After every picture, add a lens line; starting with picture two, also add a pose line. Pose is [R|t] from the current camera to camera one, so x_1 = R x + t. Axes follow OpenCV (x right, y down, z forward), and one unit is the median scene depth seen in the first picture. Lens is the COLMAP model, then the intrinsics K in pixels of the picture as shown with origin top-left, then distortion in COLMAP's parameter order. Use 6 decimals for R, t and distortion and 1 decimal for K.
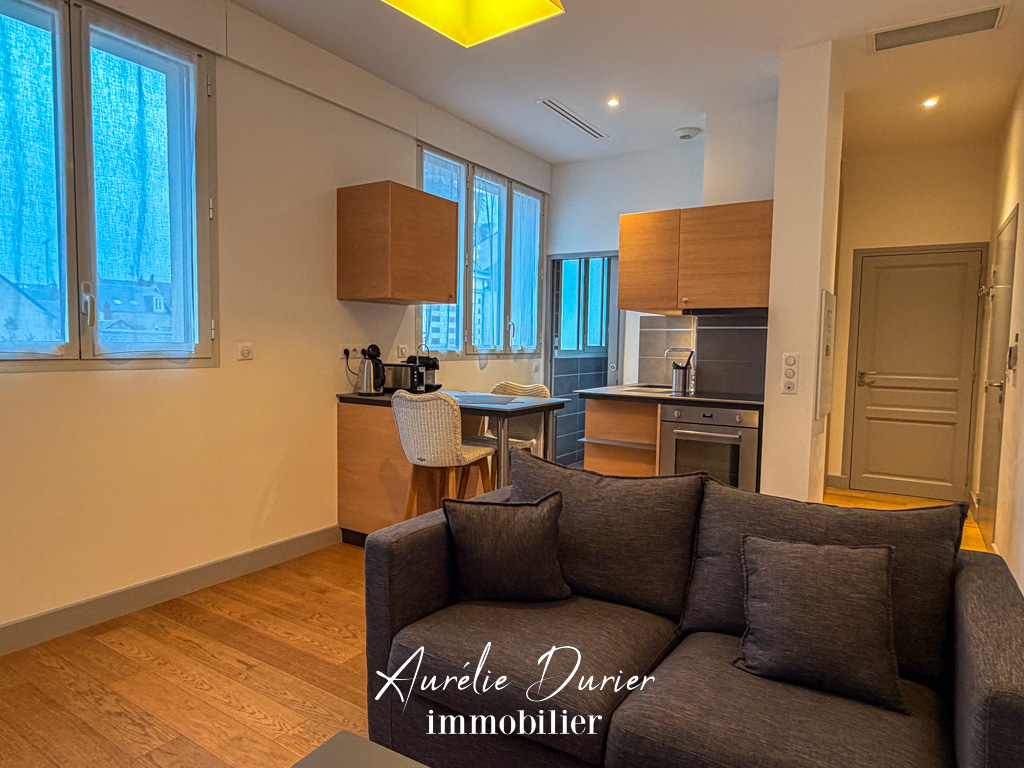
lens RADIAL K [[626.3, 0, 510.0], [0, 626.3, 387.8], [0, 0, 1]] dist [-0.000926, -0.000153]
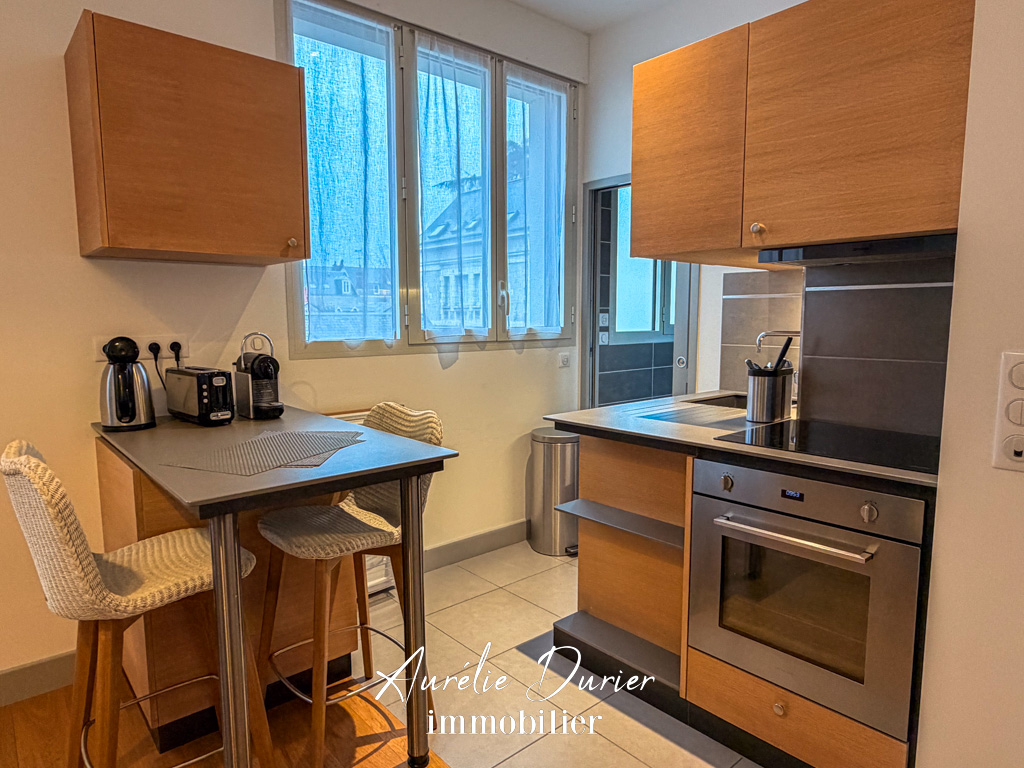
lens RADIAL K [[626.3, 0, 510.0], [0, 626.3, 387.8], [0, 0, 1]] dist [-0.000926, -0.000153]
pose [[0.960721, 0.012535, -0.277234, 0.203862], [-0.001548, 0.999206, 0.039811, -0.036778], [0.277513, -0.037818, 0.959977, 0.444513]]
